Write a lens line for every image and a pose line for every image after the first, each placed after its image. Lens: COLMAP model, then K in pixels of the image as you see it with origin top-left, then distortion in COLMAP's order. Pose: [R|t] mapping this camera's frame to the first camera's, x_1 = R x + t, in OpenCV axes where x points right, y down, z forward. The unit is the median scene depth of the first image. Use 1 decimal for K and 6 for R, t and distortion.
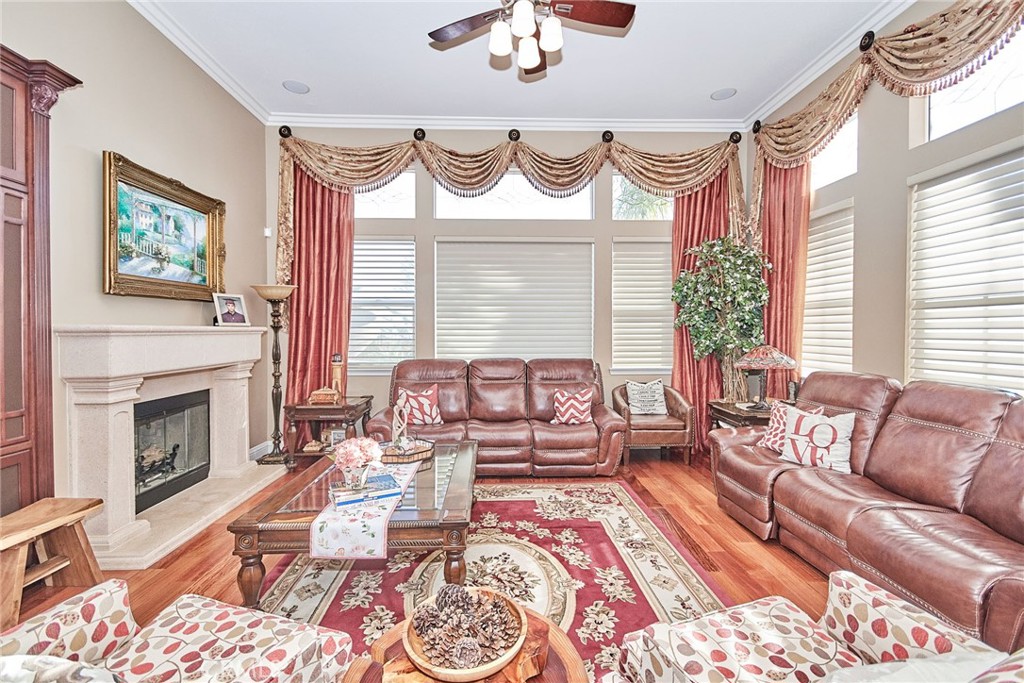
lens RADIAL K [[422.3, 0, 512.0], [0, 422.3, 341.5], [0, 0, 1]] dist [0.001462, 0.000016]
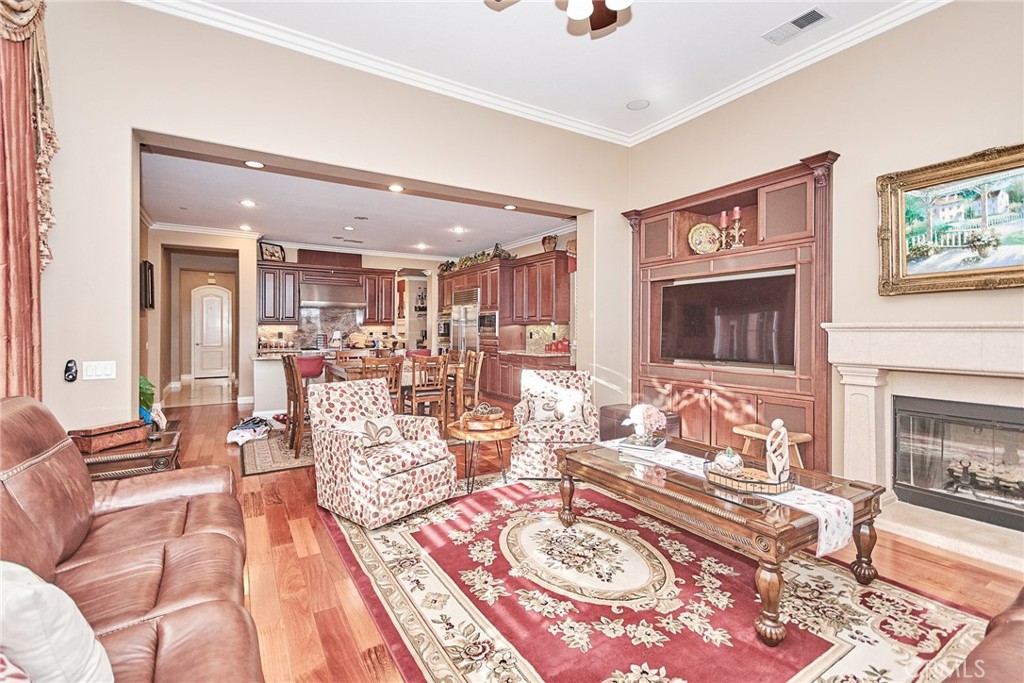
lens RADIAL K [[449.8, 0, 507.7], [0, 449.8, 329.7], [0, 0, 1]] dist [0.001176, 0.000069]
pose [[-0.863728, -0.000318, -0.503959, 0.482469], [-0.013332, 0.999664, 0.022220, -0.026756], [0.503783, 0.025911, -0.863442, 1.283210]]
